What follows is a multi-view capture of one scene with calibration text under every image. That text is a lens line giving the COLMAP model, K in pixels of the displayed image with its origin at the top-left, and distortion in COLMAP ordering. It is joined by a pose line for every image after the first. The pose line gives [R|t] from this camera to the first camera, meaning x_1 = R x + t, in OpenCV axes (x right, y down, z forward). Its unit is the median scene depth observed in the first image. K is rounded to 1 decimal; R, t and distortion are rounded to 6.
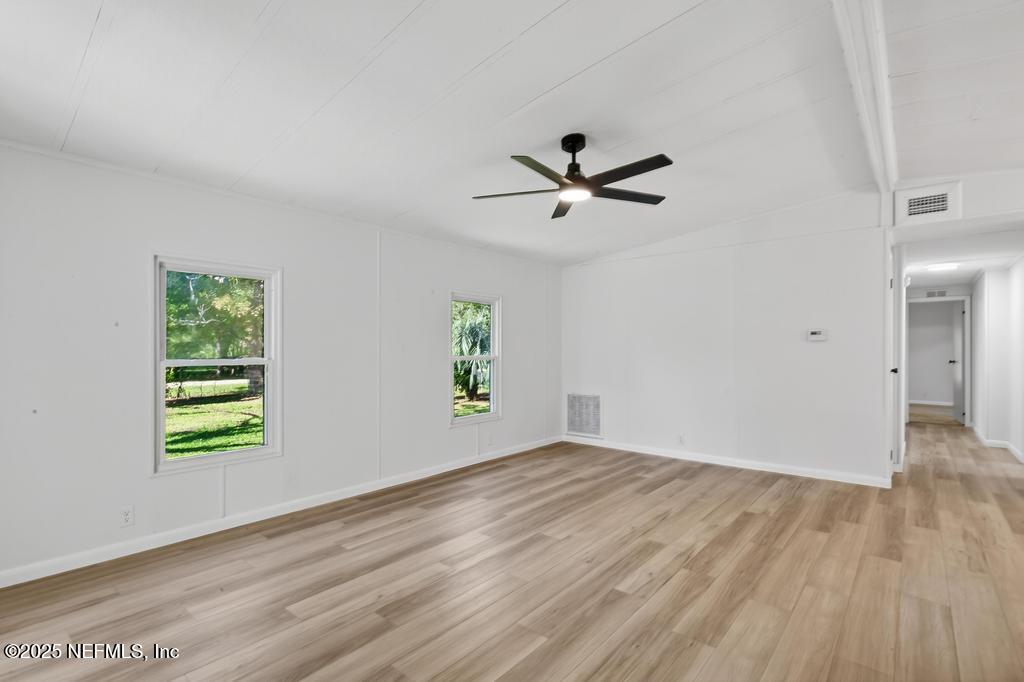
lens RADIAL K [[471.1, 0, 515.7], [0, 471.1, 353.8], [0, 0, 1]] dist [-0.001908, -0.000188]
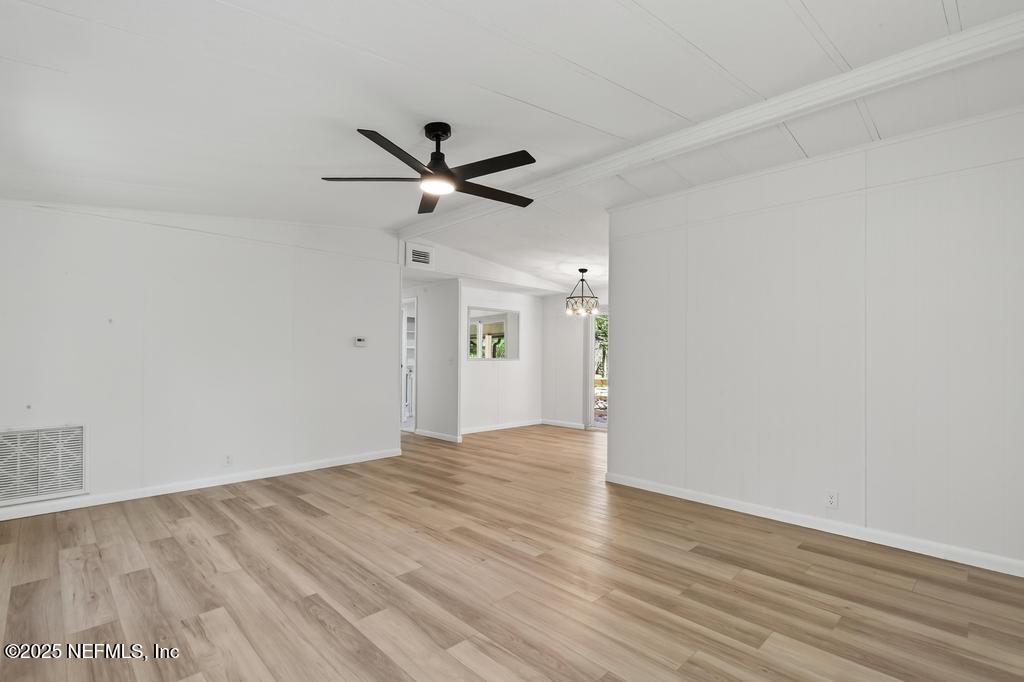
lens RADIAL K [[471.1, 0, 515.7], [0, 471.1, 353.8], [0, 0, 1]] dist [-0.001908, -0.000188]
pose [[0.111603, 0.004773, 0.993741, -0.585243], [0.002288, 0.999985, -0.005060, -0.002220], [-0.993750, 0.002838, 0.111590, 0.551756]]
